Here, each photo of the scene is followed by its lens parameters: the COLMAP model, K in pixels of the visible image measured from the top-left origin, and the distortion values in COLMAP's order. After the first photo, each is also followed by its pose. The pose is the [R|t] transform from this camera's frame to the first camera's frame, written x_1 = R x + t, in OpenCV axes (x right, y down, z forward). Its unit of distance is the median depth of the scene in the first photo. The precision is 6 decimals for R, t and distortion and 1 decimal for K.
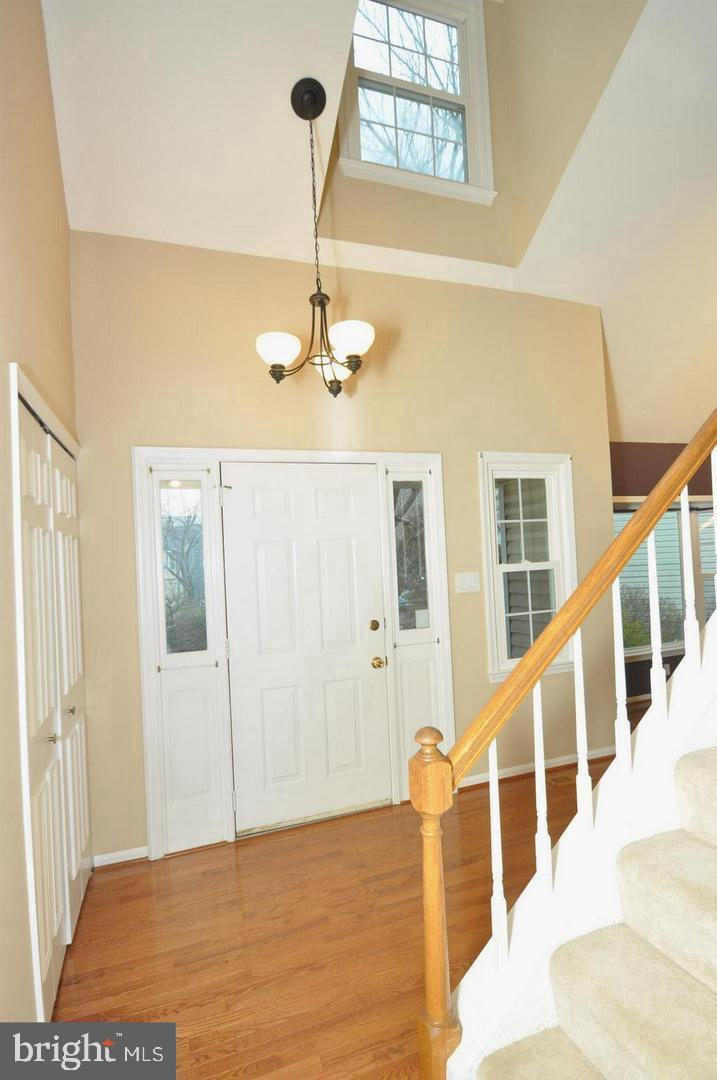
lens RADIAL K [[552.0, 0, 358.5], [0, 552.0, 540.0], [0, 0, 1]] dist [-0.000655, -0.000096]
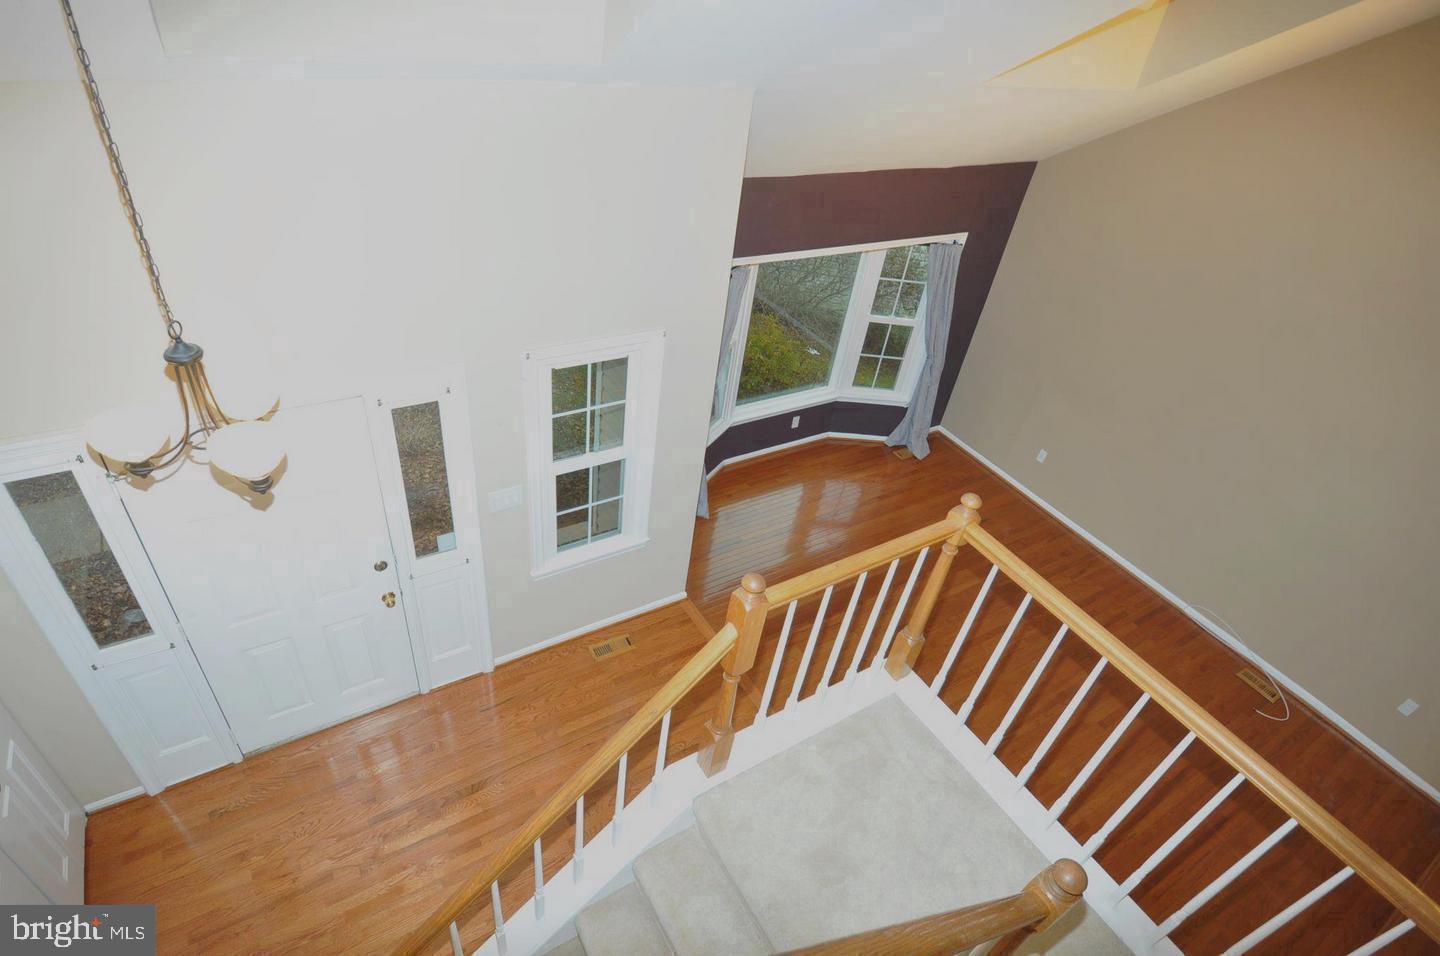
lens RADIAL K [[736.7, 0, 720.0], [0, 736.7, 478.0], [0, 0, 1]] dist [-0.035245, 0.000595]
pose [[0.958497, -0.002615, 0.285091, 0.201109], [-0.180901, 0.767302, 0.615241, -0.701622], [-0.220360, -0.641280, 0.734984, 0.167655]]
